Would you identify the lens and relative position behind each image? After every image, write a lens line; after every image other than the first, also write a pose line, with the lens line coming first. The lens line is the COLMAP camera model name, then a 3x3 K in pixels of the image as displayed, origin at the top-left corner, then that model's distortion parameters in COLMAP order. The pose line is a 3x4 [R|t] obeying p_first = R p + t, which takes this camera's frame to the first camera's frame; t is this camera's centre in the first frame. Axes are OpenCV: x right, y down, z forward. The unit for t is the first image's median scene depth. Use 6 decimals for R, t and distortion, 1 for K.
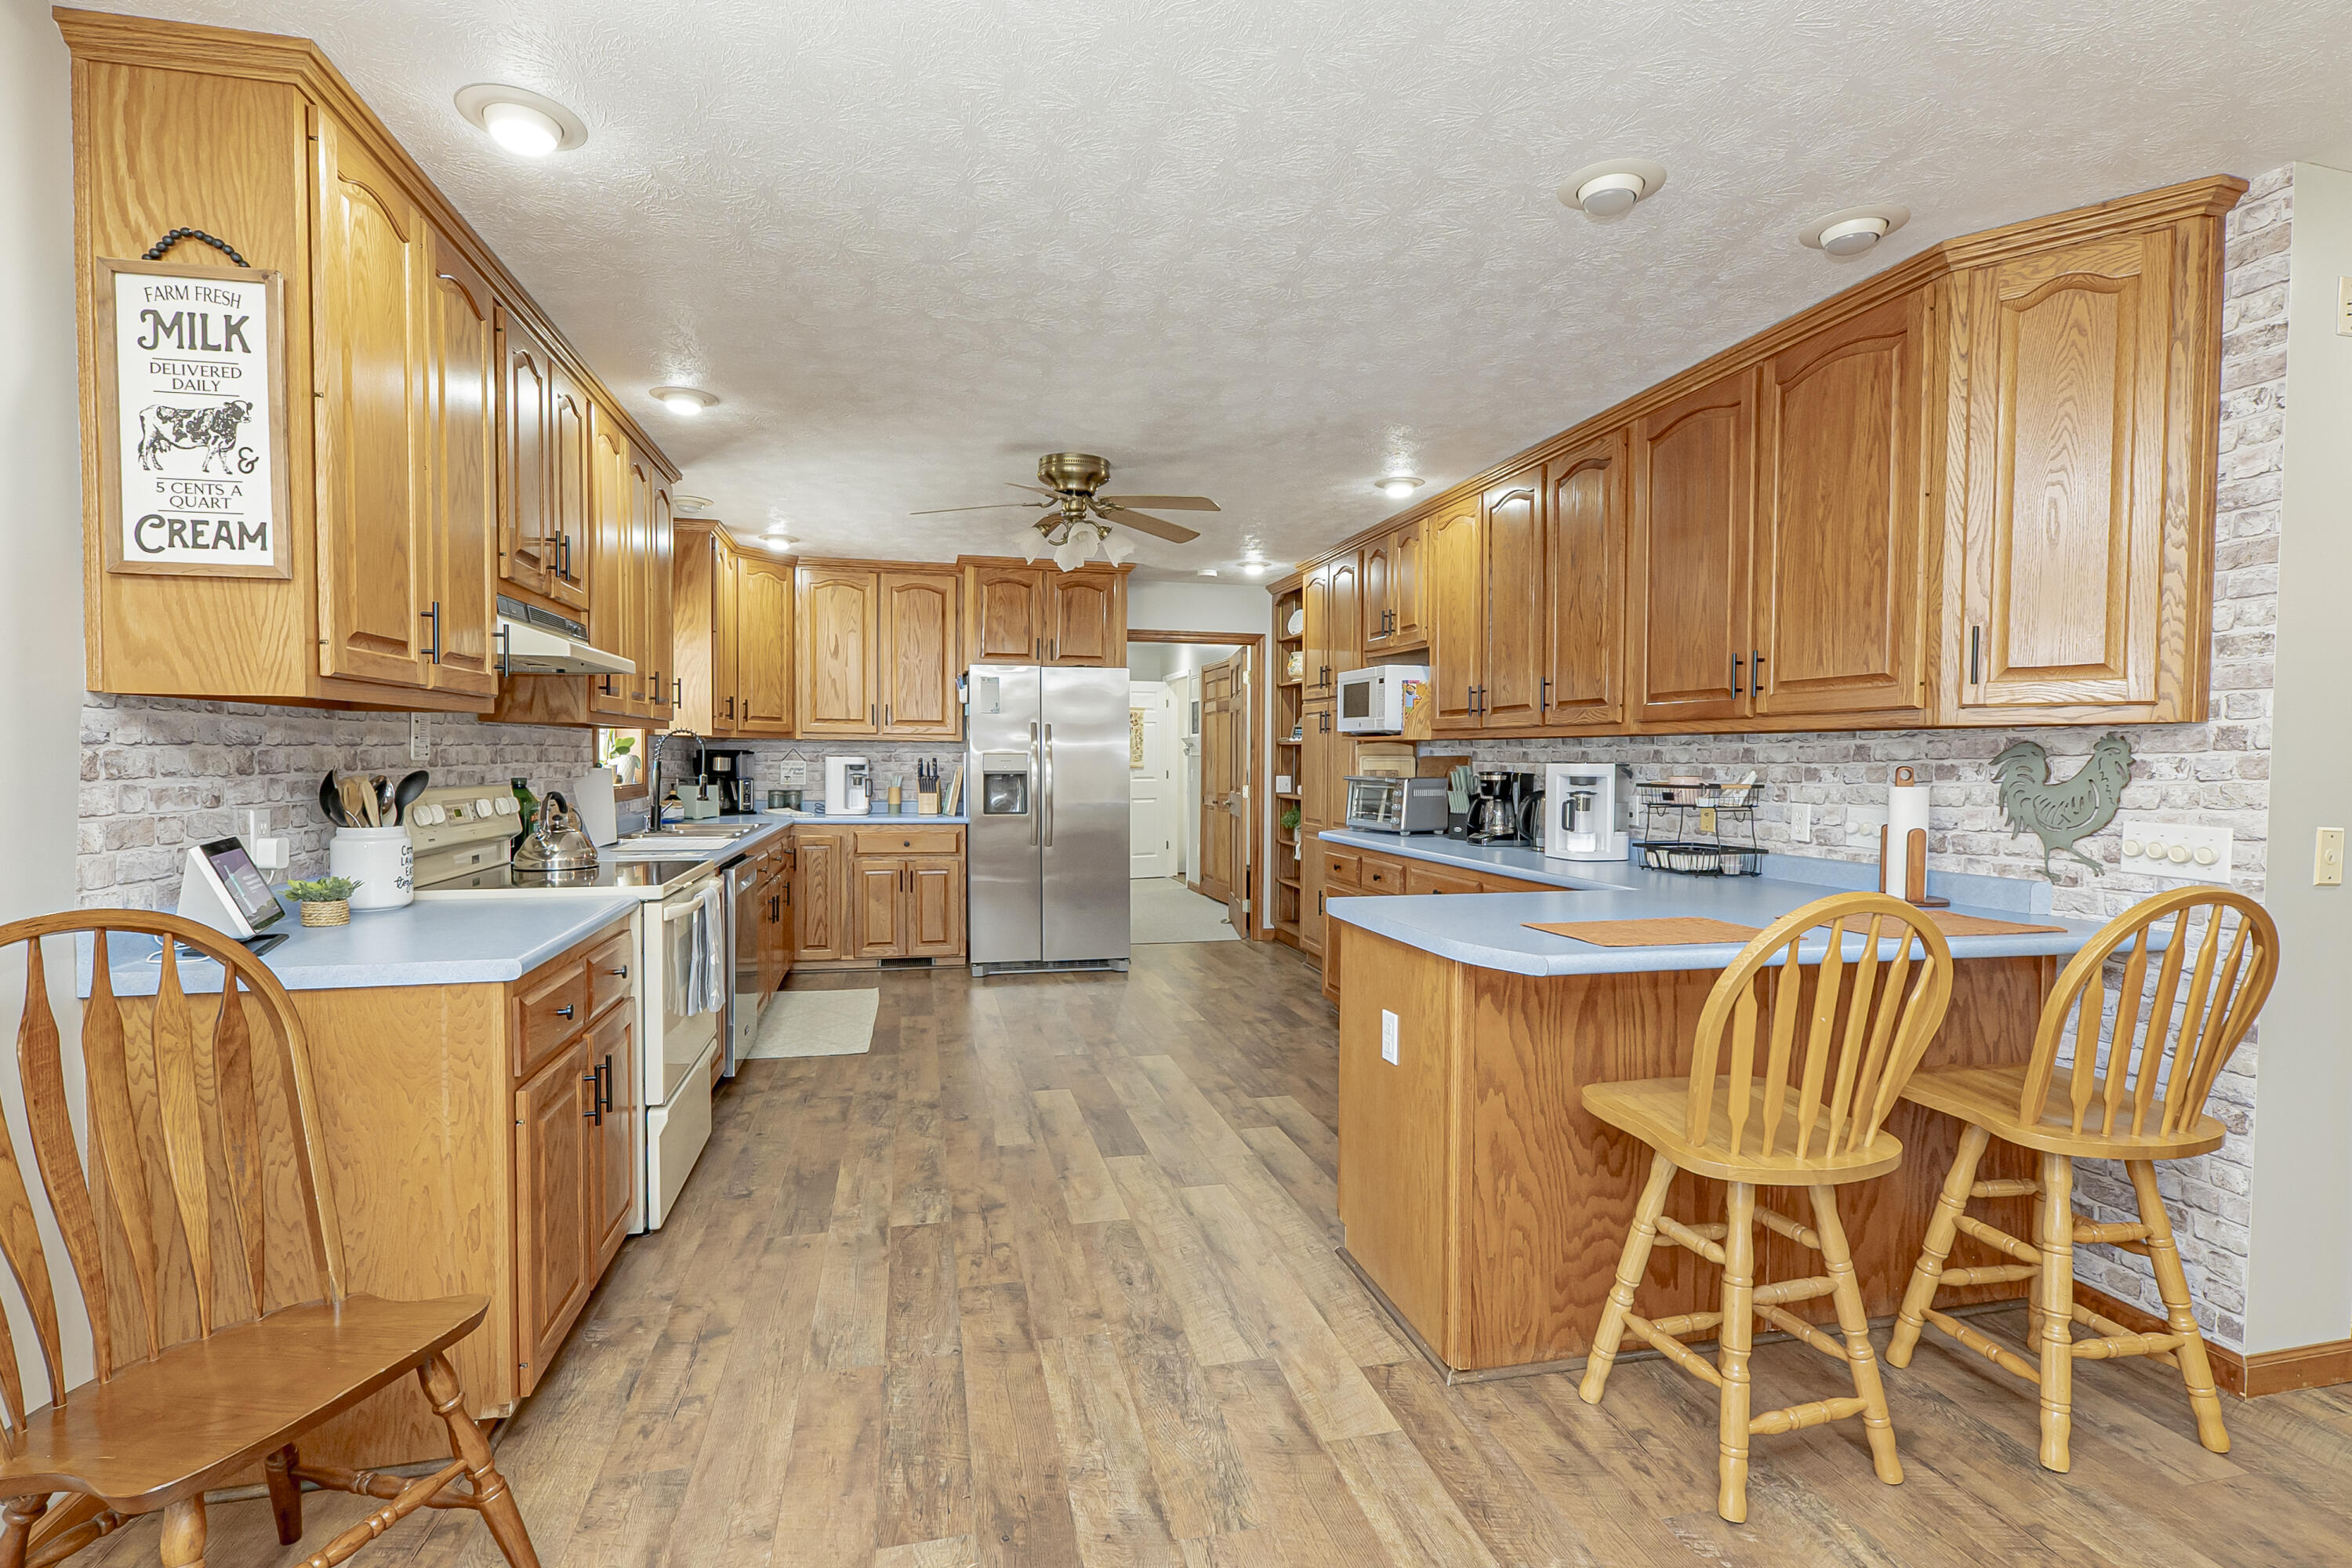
lens RADIAL K [[1103.7, 0, 1176.0], [0, 1103.7, 793.8], [0, 0, 1]] dist [0.001291, -0.000365]
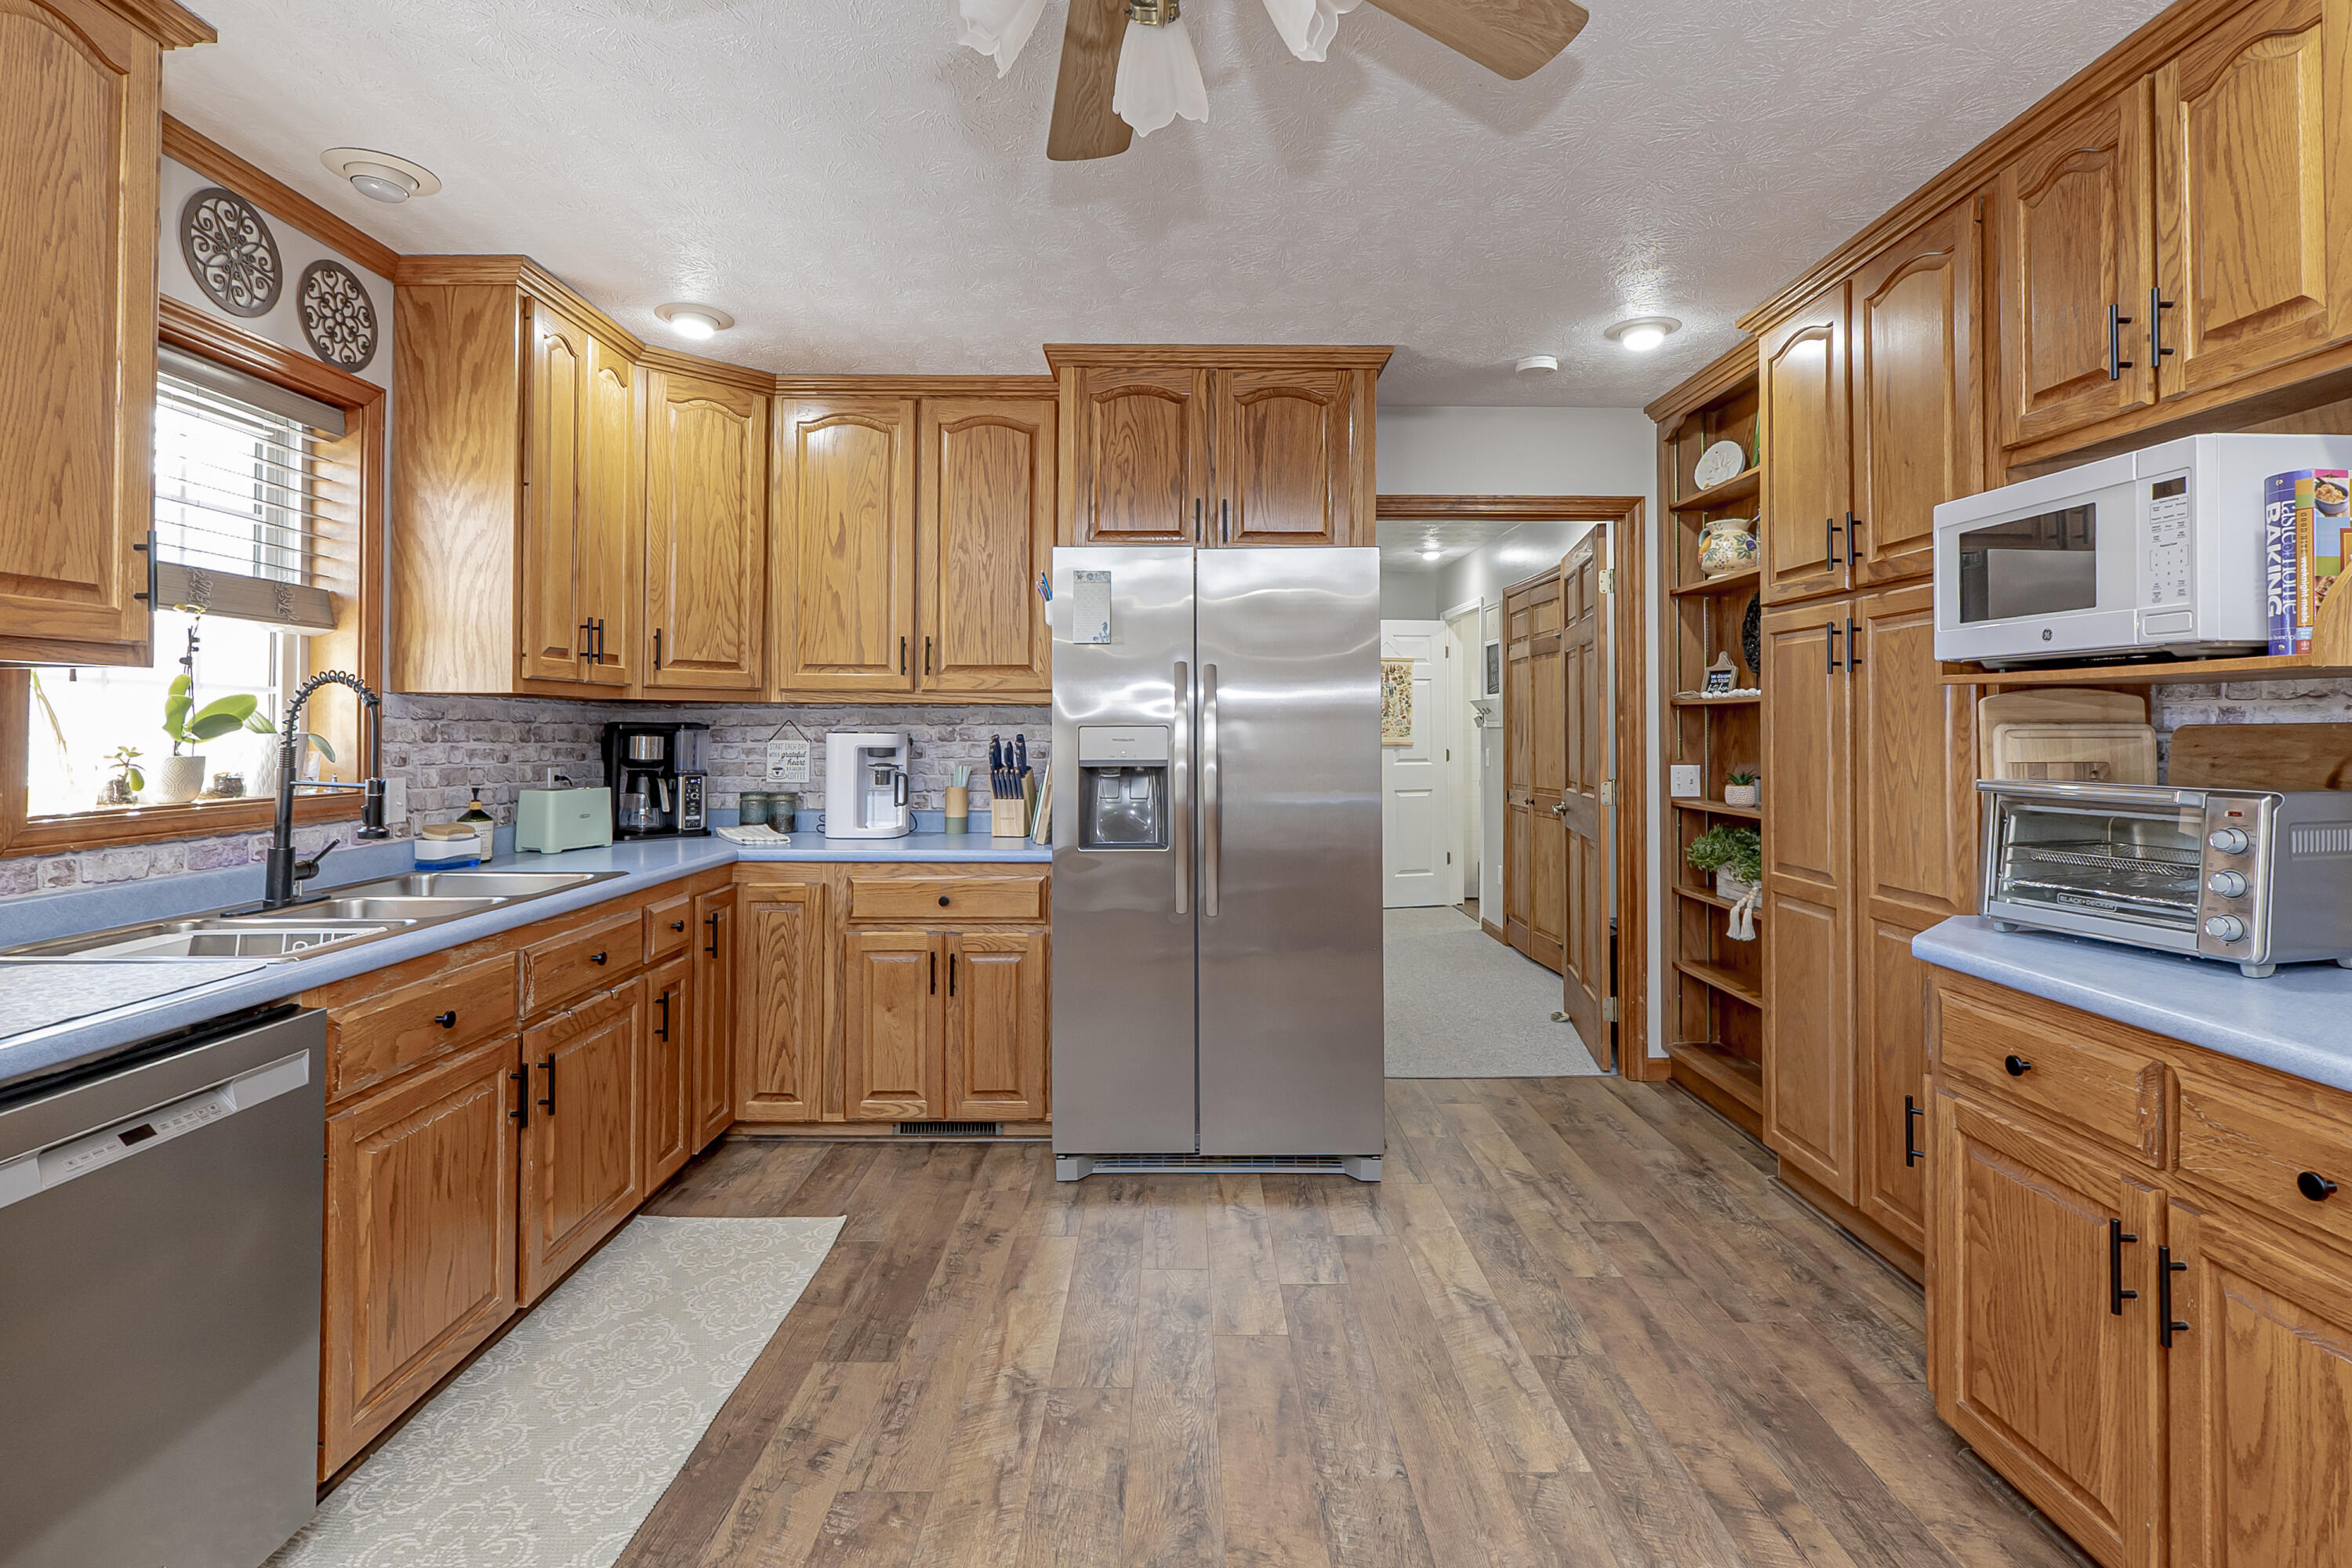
lens RADIAL K [[1103.7, 0, 1199.9], [0, 1103.7, 715.2], [0, 0, 1]] dist [0.001291, -0.000365]
pose [[0.975353, -0.008250, -0.220497, -0.021579], [-0.002182, 0.998891, -0.047023, -0.030367], [0.220640, 0.046345, 0.974254, 0.894253]]
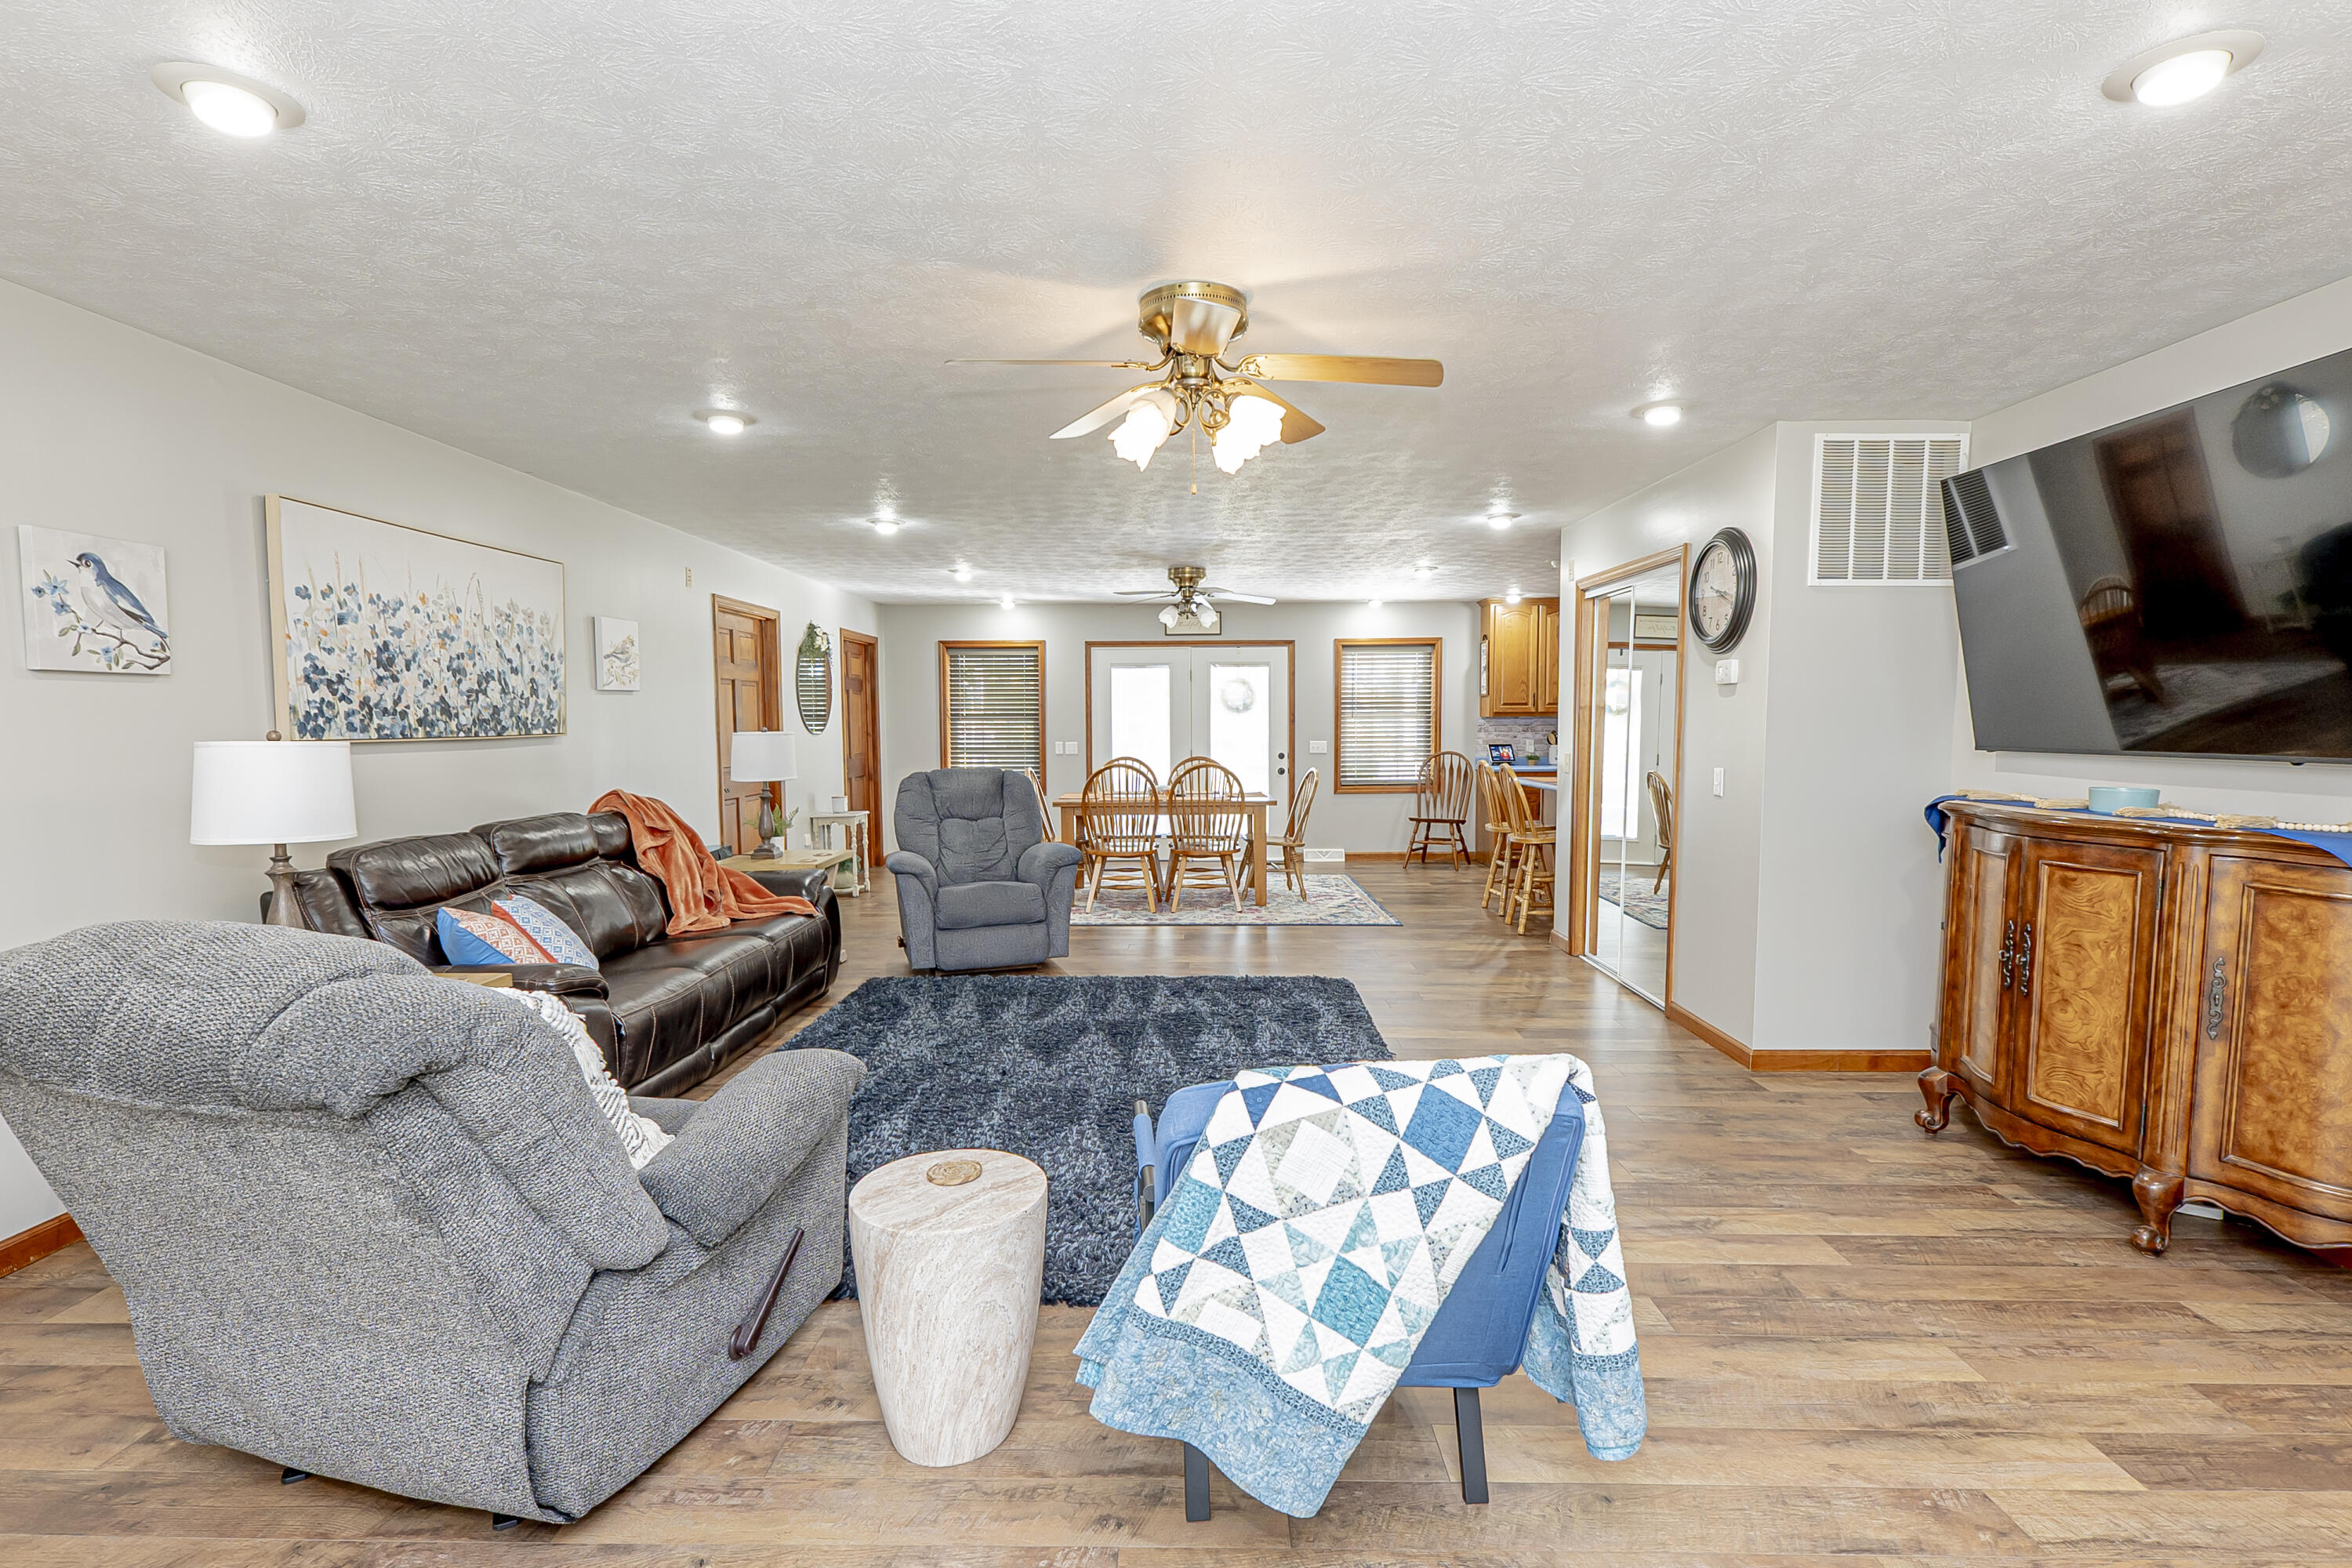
lens RADIAL K [[1103.7, 0, 1177.3], [0, 1103.7, 790.5], [0, 0, 1]] dist [0.001291, -0.000365]
pose [[-0.242103, 0.053731, -0.968762, 2.473480], [-0.031372, 0.997510, 0.063166, -0.011225], [0.969743, 0.045685, -0.239814, 0.428765]]
